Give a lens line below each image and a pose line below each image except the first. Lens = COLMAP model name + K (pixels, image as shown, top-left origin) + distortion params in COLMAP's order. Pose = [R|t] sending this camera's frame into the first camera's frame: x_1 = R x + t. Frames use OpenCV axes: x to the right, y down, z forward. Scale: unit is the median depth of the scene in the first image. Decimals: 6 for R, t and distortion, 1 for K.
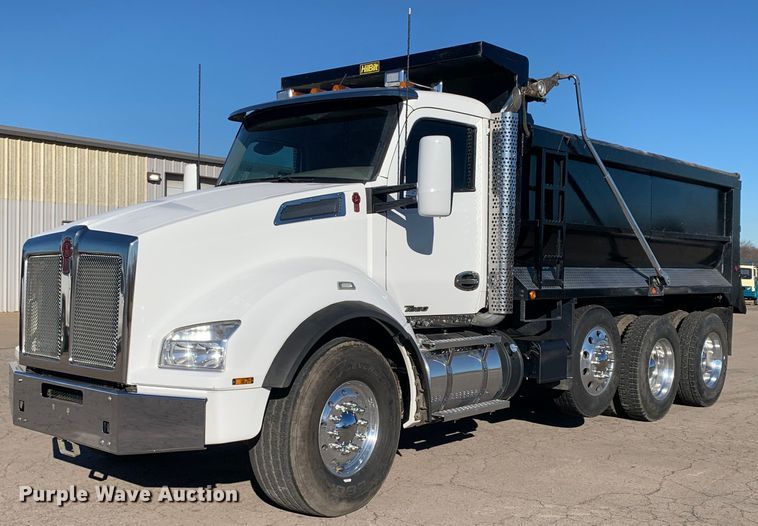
lens RADIAL K [[827.5, 0, 385.3], [0, 827.5, 267.1], [0, 0, 1]] dist [0.061106, 0.000000]
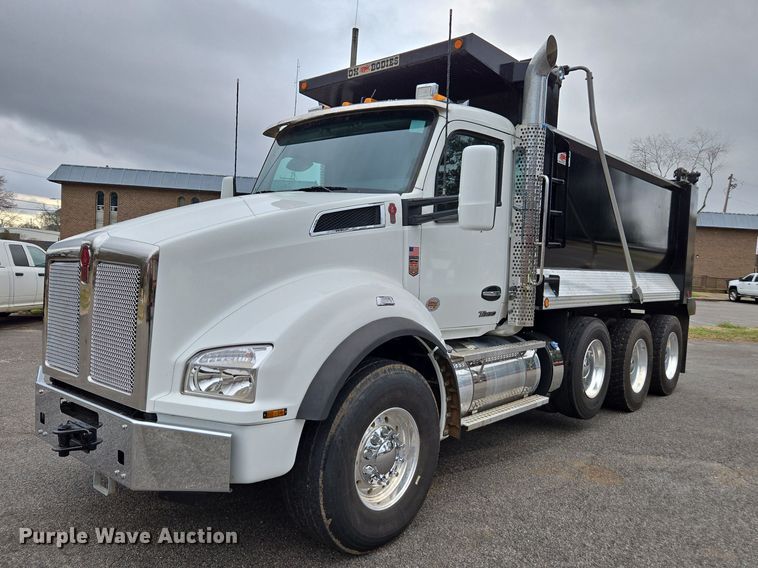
lens RADIAL K [[584.0, 0, 376.7], [0, 584.0, 288.3], [0, 0, 1]] dist [0.005473, -0.007998]
pose [[0.999873, 0.015653, 0.002833, -0.054154], [-0.015745, 0.999230, 0.035928, -0.014584], [-0.002269, -0.035968, 0.999350, 0.307879]]
